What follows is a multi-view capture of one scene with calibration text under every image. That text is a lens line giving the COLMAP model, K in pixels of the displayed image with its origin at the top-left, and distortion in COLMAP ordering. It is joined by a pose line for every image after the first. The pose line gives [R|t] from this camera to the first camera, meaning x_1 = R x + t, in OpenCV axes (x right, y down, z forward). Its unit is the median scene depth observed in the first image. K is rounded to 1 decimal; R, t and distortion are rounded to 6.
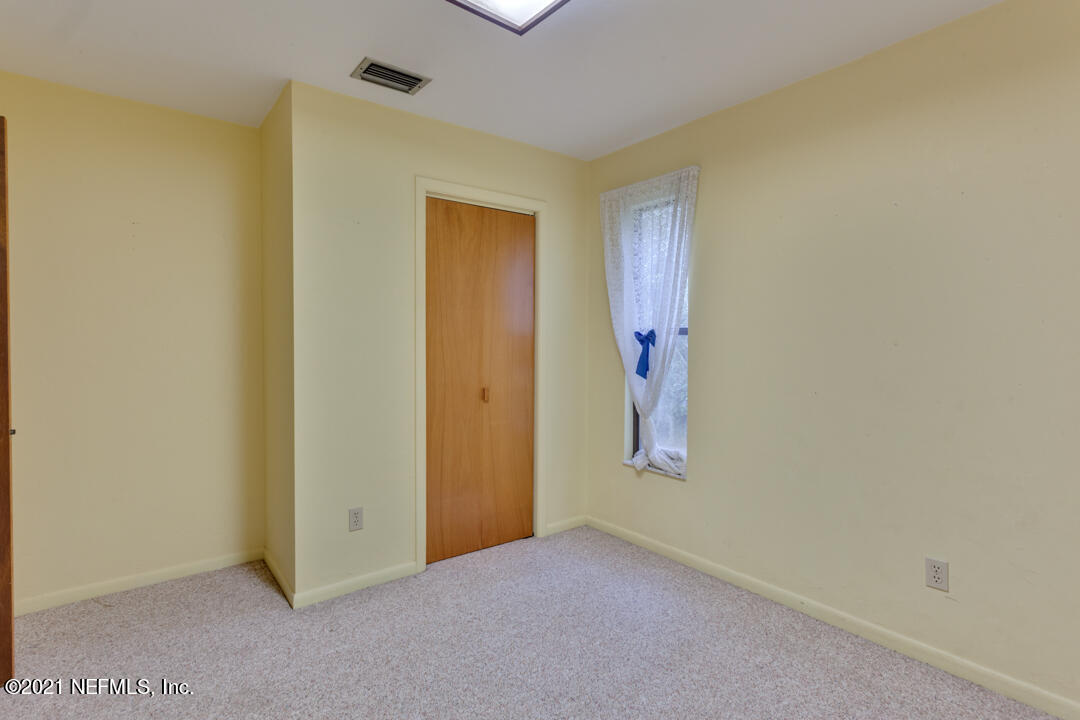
lens RADIAL K [[531.1, 0, 538.5], [0, 531.1, 343.2], [0, 0, 1]] dist [0.001019, -0.000125]
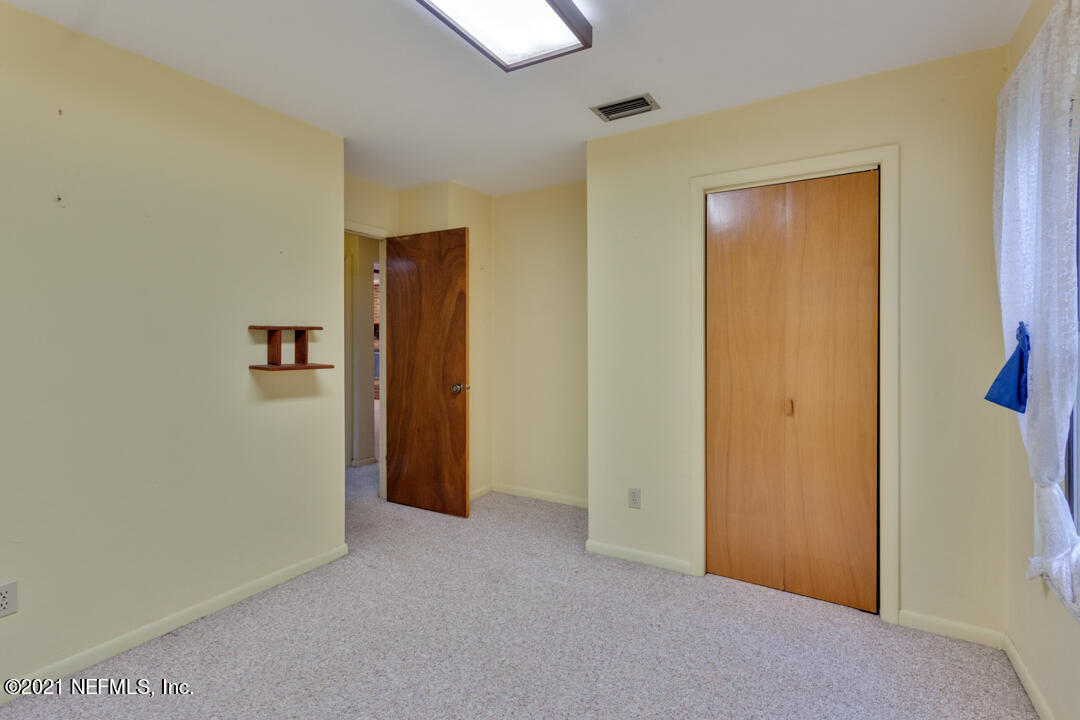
lens RADIAL K [[519.4, 0, 527.5], [0, 519.4, 340.3], [0, 0, 1]] dist [0.000268, 0.000713]
pose [[0.341385, -0.007004, -0.939898, 0.584755], [-0.010366, 0.999883, -0.011216, 0.006955], [0.939866, 0.013572, 0.341272, 0.372511]]
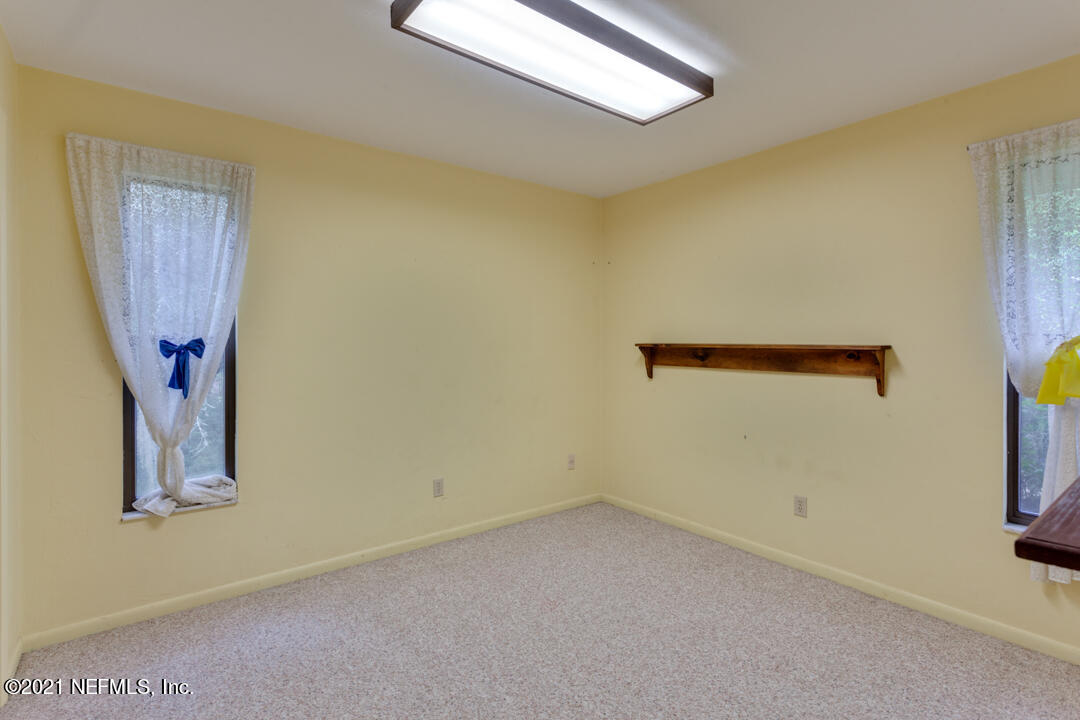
lens RADIAL K [[519.4, 0, 527.5], [0, 519.4, 340.3], [0, 0, 1]] dist [0.000268, 0.000713]
pose [[0.020685, -0.008492, 0.999750, -0.633256], [0.014152, 0.999866, 0.008200, -0.022388], [-0.999686, 0.013979, 0.020803, 0.507463]]
